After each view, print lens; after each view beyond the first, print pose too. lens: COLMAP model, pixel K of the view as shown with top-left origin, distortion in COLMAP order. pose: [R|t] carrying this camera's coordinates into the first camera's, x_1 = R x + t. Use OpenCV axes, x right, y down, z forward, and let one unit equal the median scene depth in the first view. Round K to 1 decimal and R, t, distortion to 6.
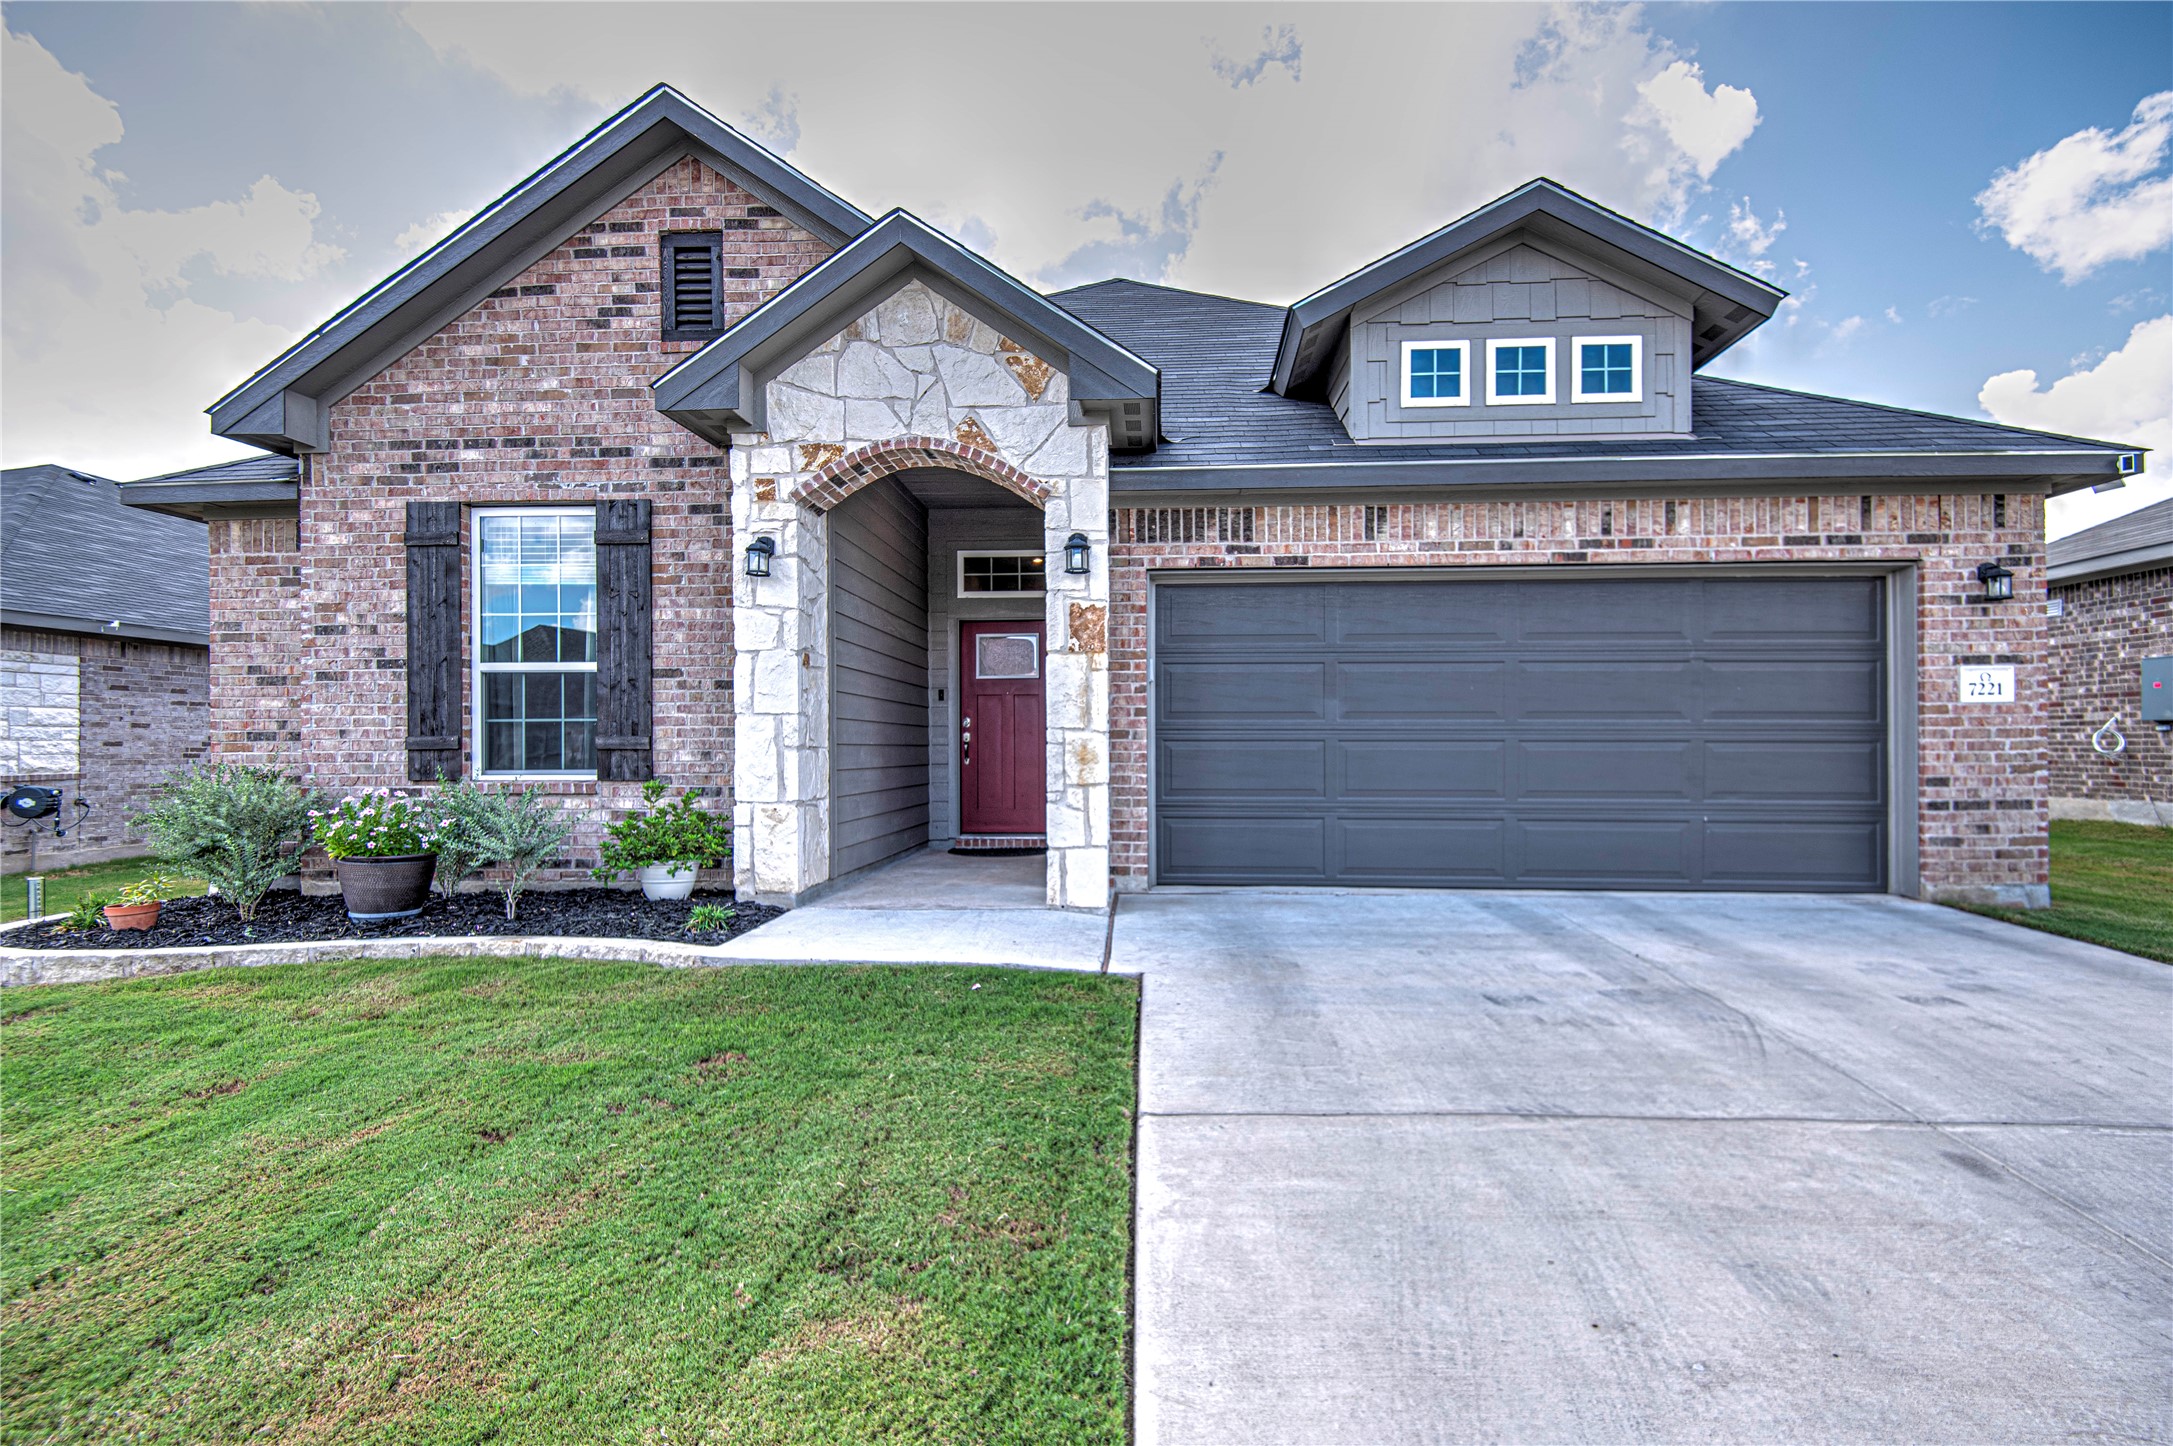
lens RADIAL K [[1001.7, 0, 1083.6], [0, 1001.7, 760.3], [0, 0, 1]] dist [0.097924, -0.000109]
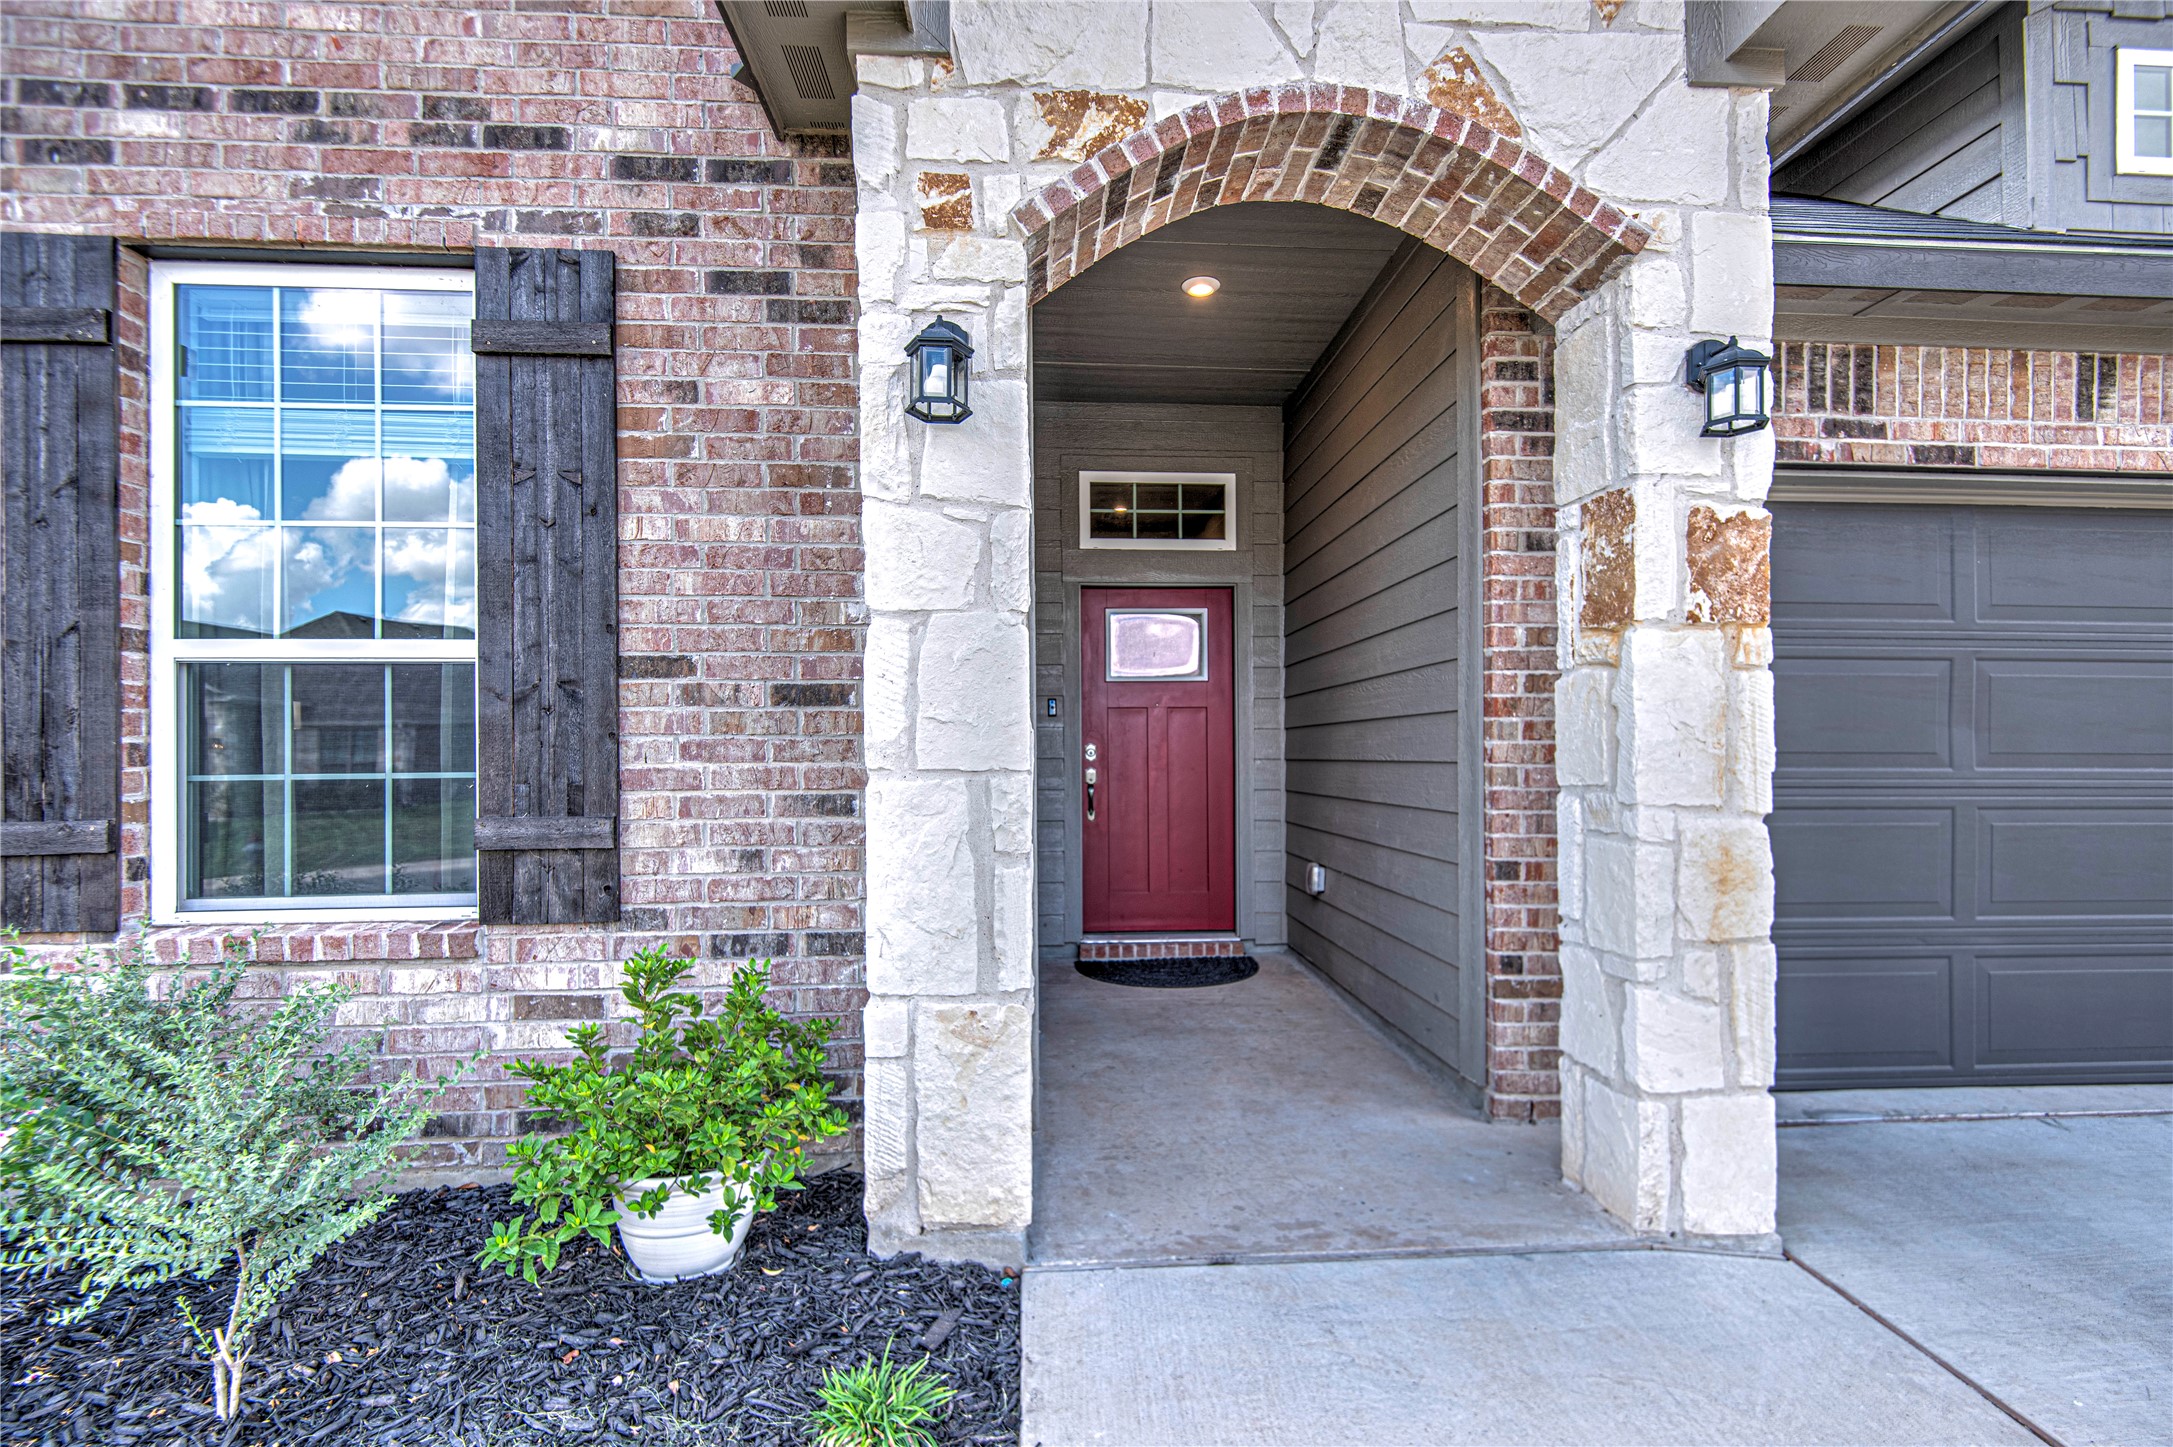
lens RADIAL K [[993.1, 0, 1093.8], [0, 993.1, 762.5], [0, 0, 1]] dist [0.039701, -0.007642]
pose [[0.988462, -0.002740, 0.151444, -0.291492], [0.002274, 0.999992, 0.003248, -0.046767], [-0.151452, -0.002866, 0.988460, 0.561146]]
